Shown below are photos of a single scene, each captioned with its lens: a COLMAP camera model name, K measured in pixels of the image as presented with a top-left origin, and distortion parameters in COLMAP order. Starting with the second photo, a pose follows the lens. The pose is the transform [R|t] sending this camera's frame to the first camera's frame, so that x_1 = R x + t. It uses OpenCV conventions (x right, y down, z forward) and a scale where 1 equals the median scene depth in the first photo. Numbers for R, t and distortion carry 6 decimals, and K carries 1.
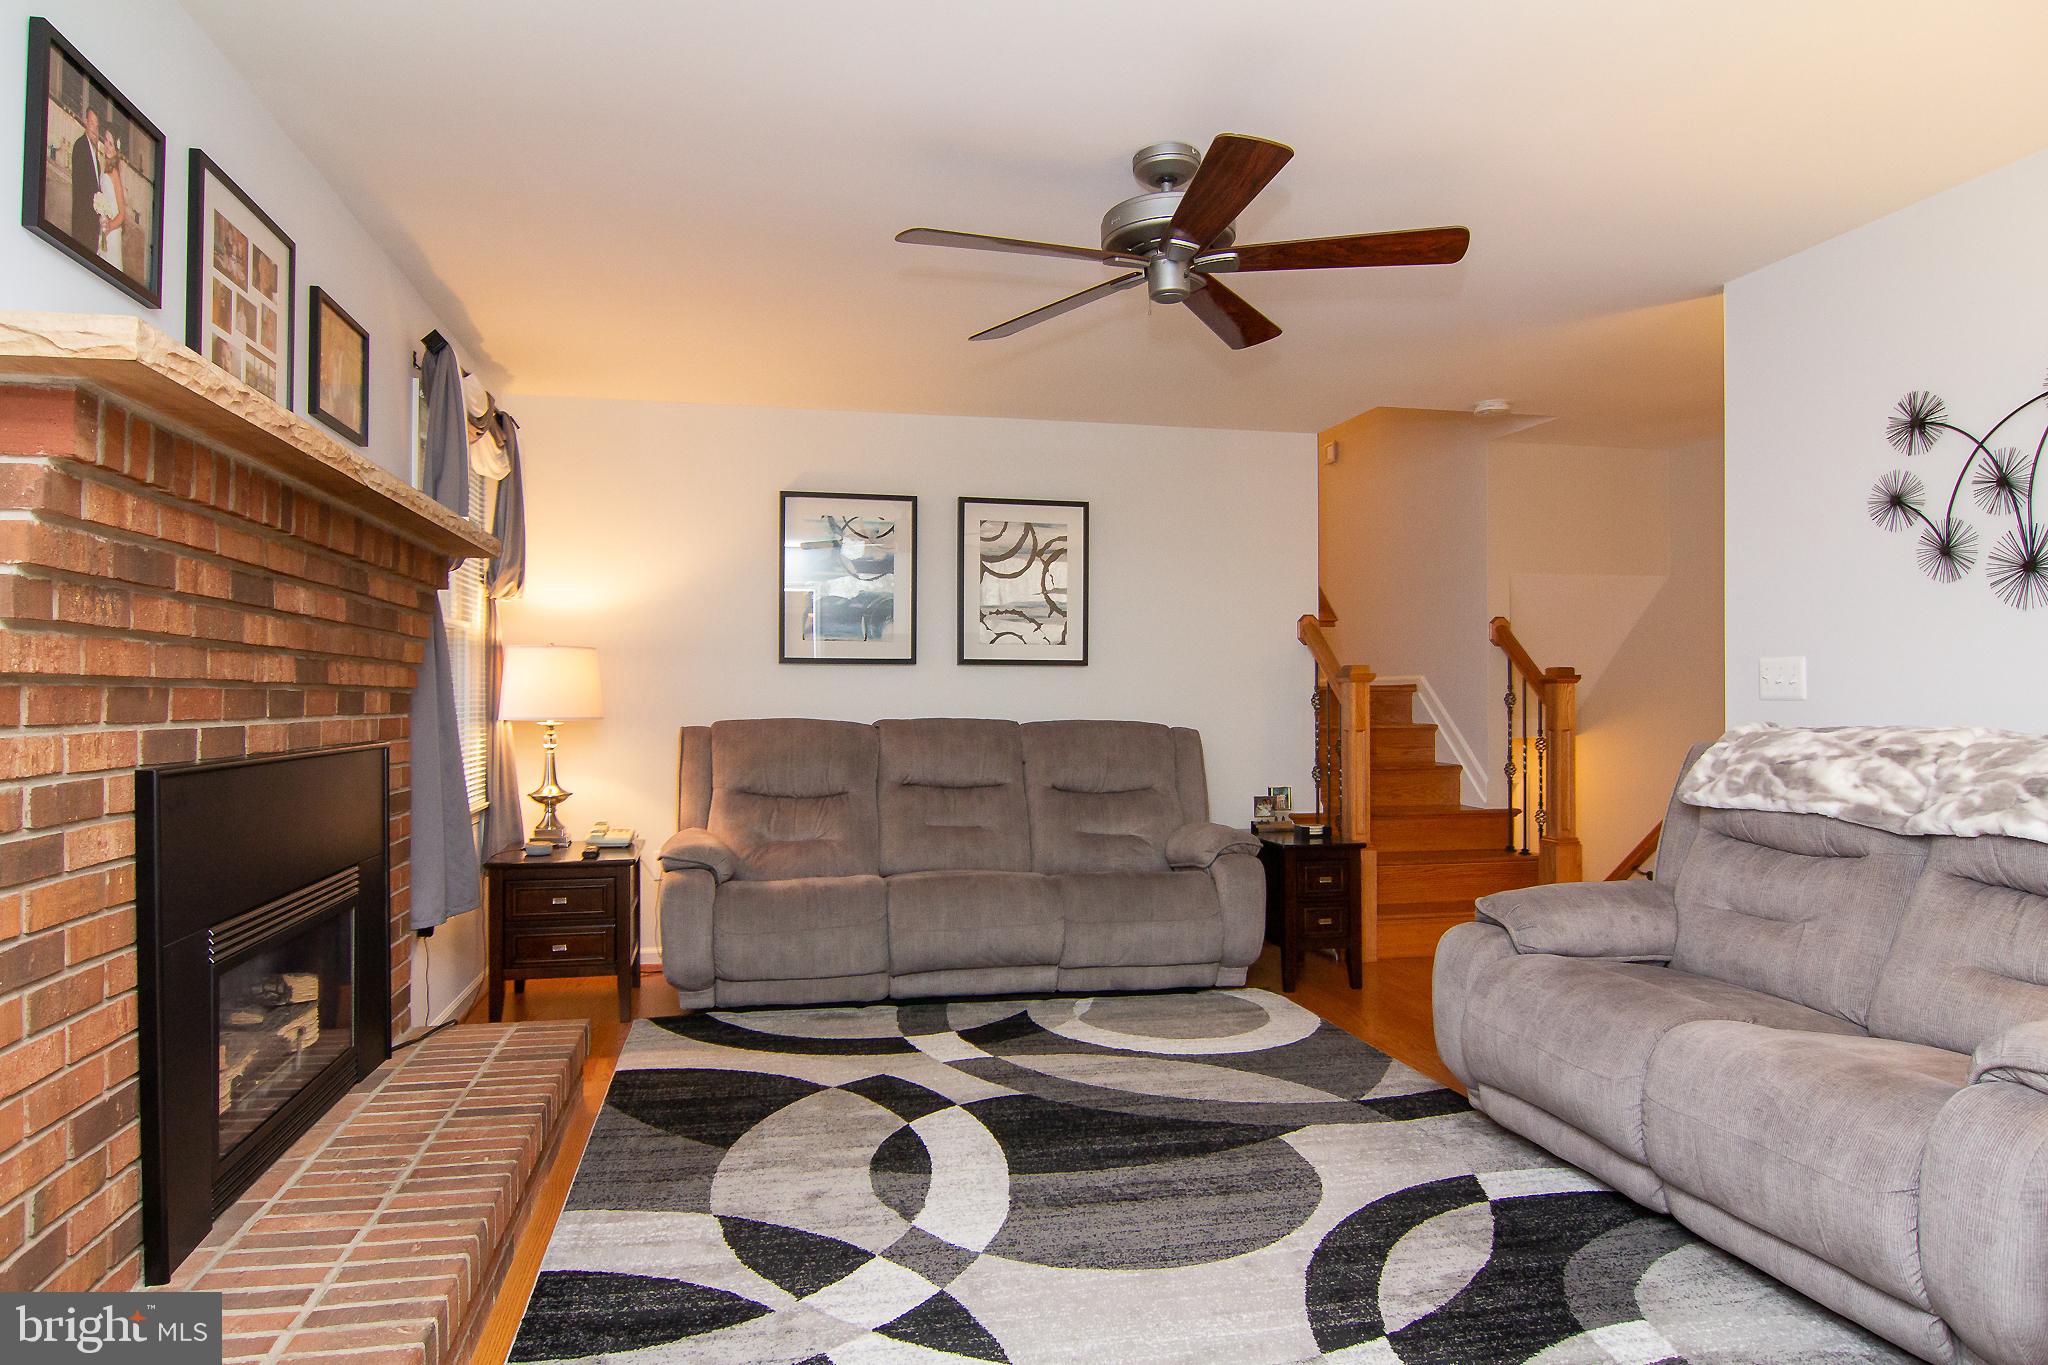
lens RADIAL K [[1263.0, 0, 1024.0], [0, 1263.0, 682.5], [0, 0, 1]] dist [-0.001908, -0.002165]
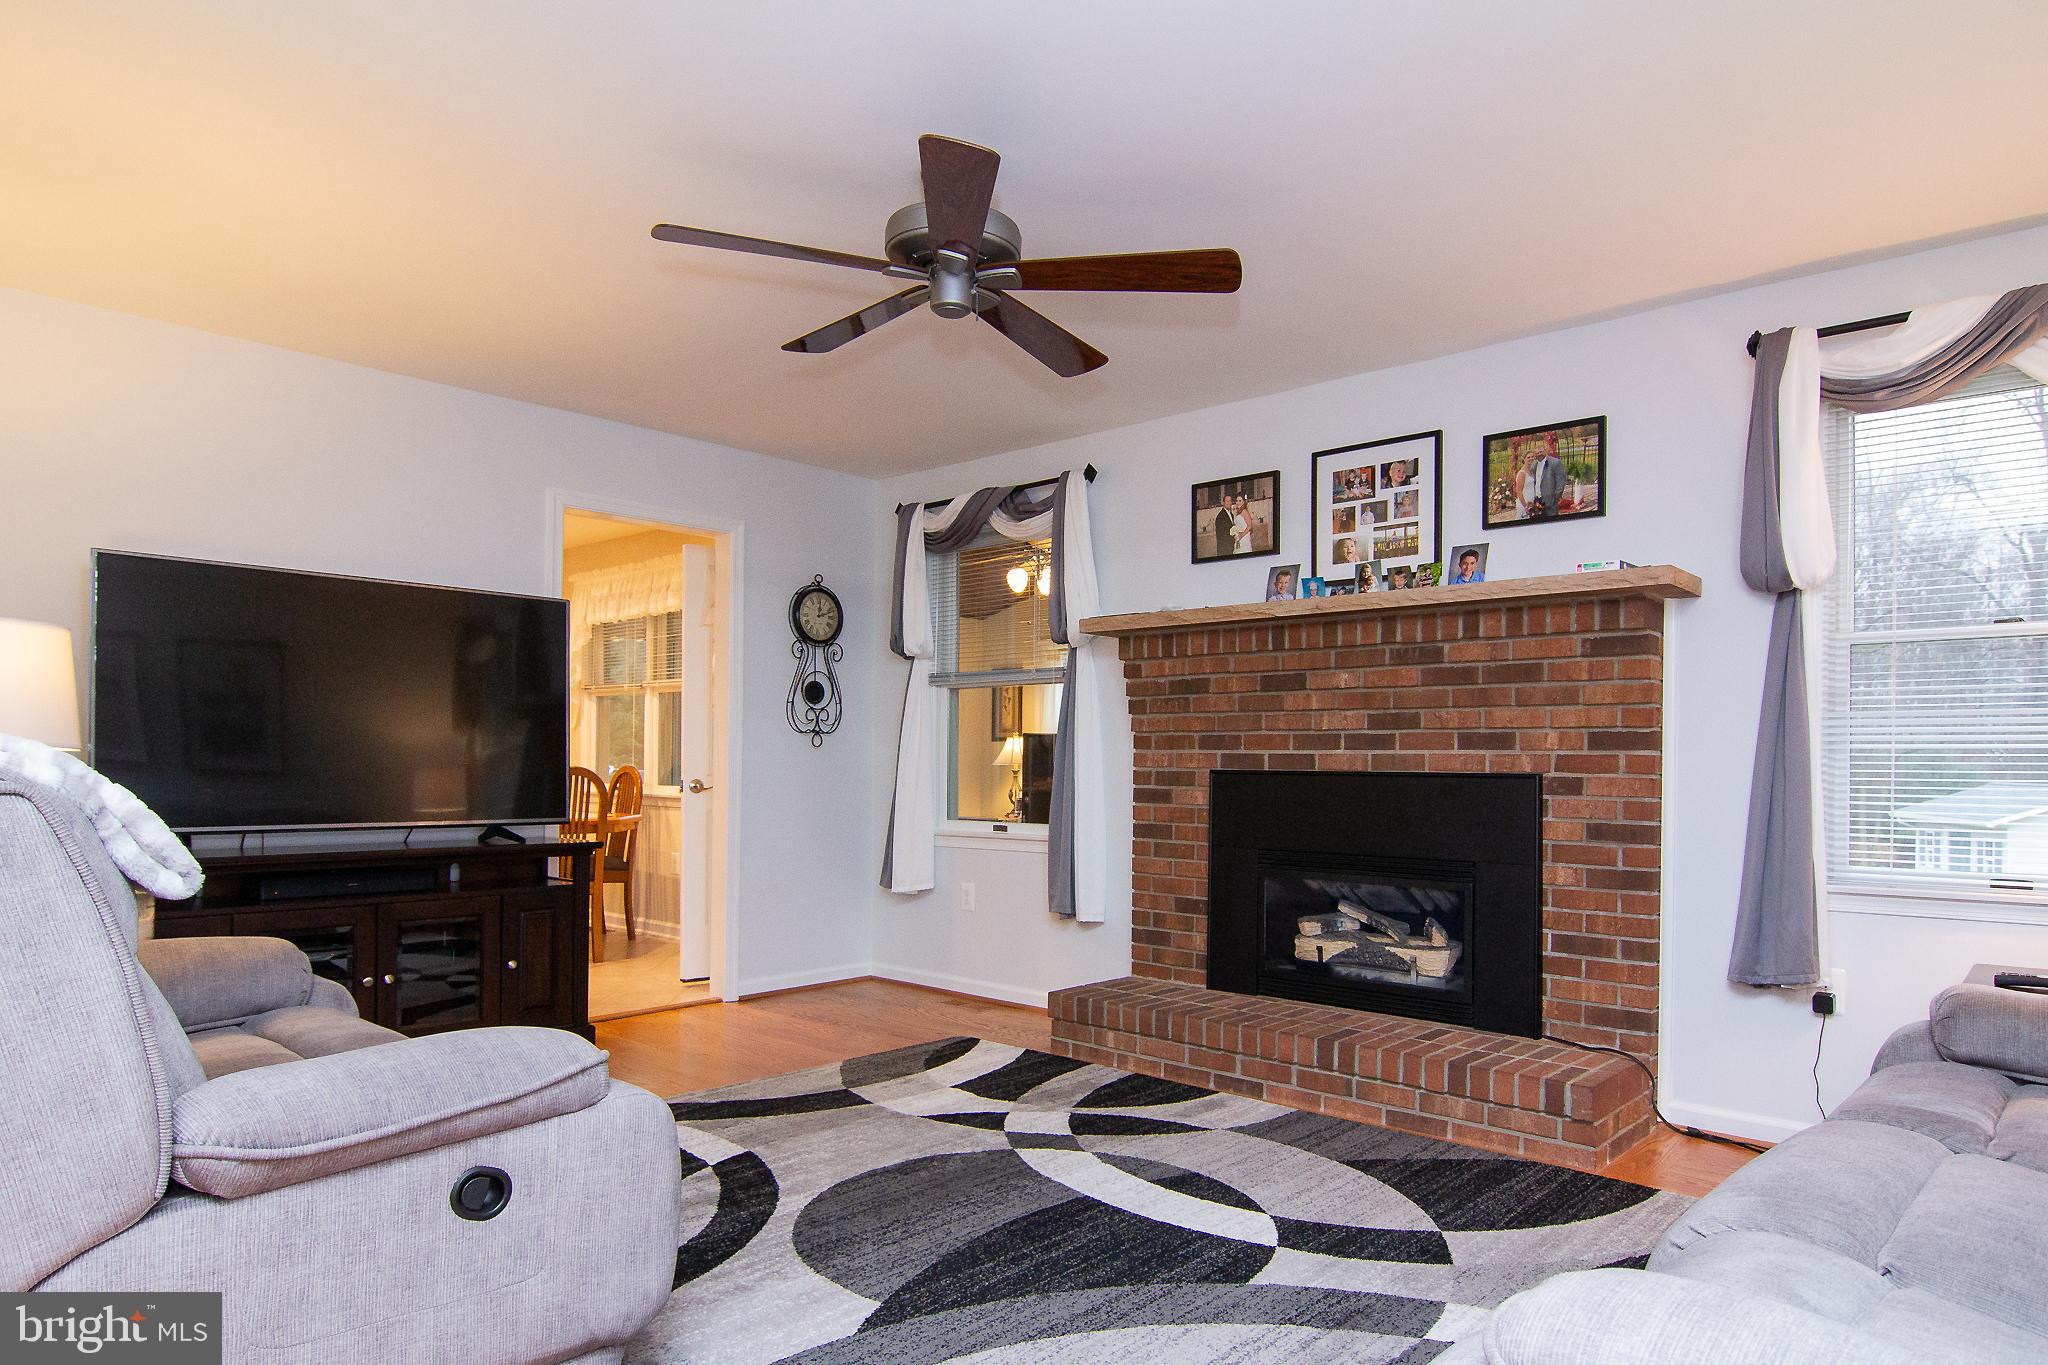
lens RADIAL K [[1263.0, 0, 1024.0], [0, 1263.0, 682.5], [0, 0, 1]] dist [-0.001908, -0.002165]
pose [[-0.838182, -0.043232, -0.543674, 0.625960], [-0.002850, 0.997187, -0.074900, 0.054720], [0.545383, -0.061230, -0.835948, 1.916757]]
